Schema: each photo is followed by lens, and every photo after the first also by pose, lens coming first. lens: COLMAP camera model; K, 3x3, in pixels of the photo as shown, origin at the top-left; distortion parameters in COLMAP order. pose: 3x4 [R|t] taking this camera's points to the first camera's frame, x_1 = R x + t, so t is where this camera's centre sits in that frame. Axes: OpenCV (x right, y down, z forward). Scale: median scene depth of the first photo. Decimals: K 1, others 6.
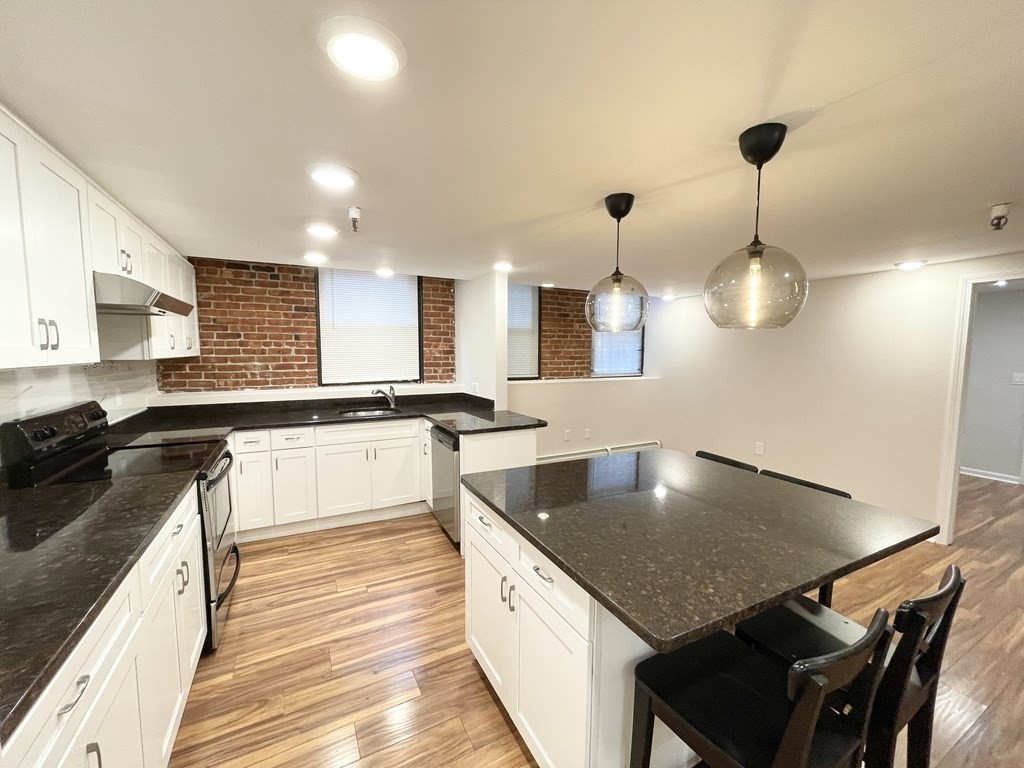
lens RADIAL K [[413.2, 0, 511.7], [0, 413.2, 385.3], [0, 0, 1]] dist [-0.002190, -0.000162]
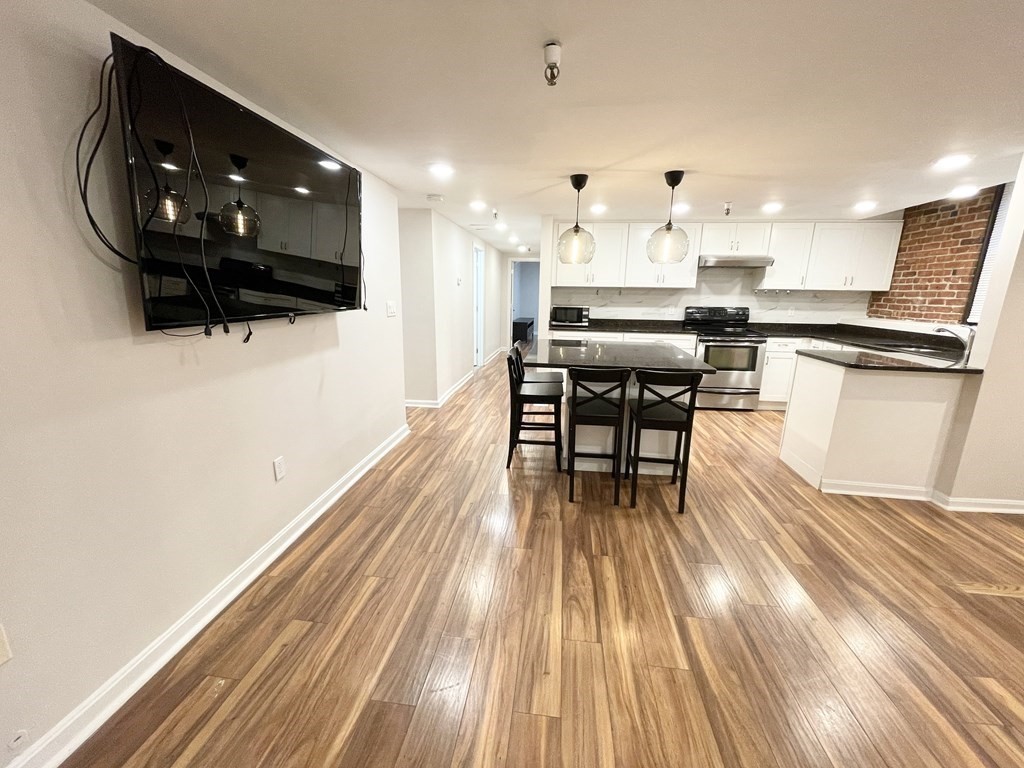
lens RADIAL K [[413.2, 0, 511.7], [0, 413.2, 385.3], [0, 0, 1]] dist [-0.002190, -0.000162]
pose [[-0.575822, 0.170301, -0.799642, 0.973370], [-0.086974, 0.959755, 0.267030, -0.027355], [0.812936, 0.223310, -0.537837, 0.747140]]
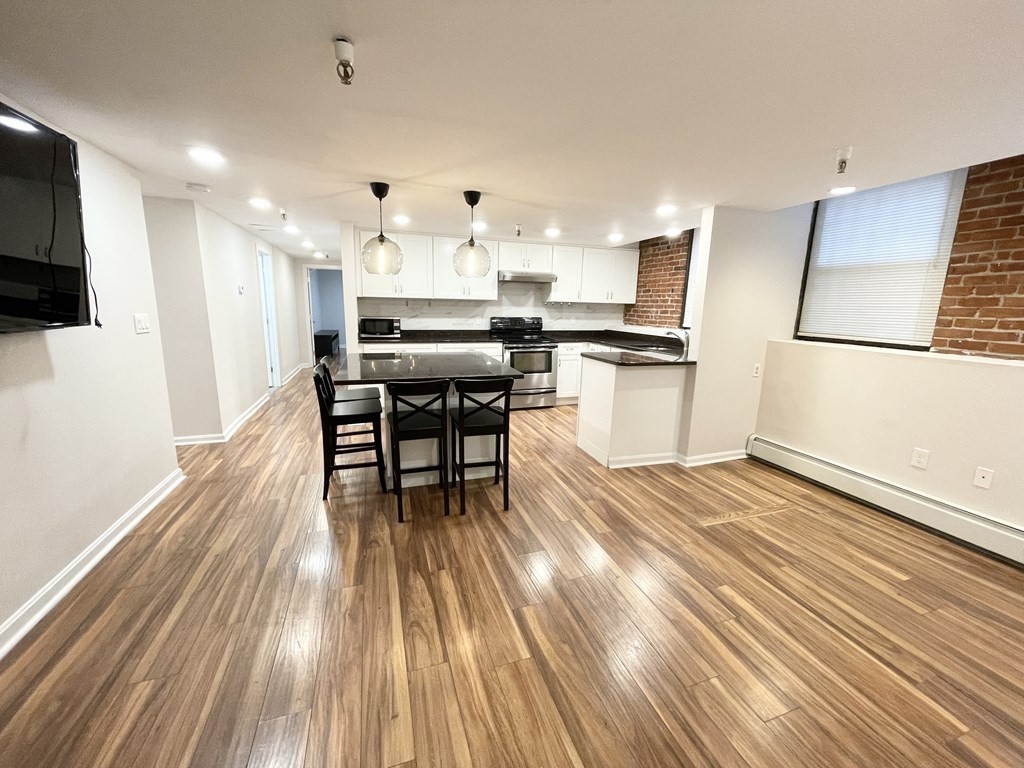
lens RADIAL K [[413.2, 0, 511.7], [0, 413.2, 385.3], [0, 0, 1]] dist [-0.002190, -0.000162]
pose [[-0.163105, 0.181289, -0.969810, 0.968109], [-0.106894, 0.973940, 0.200039, -0.028489], [0.980801, 0.136295, -0.139476, 0.735018]]
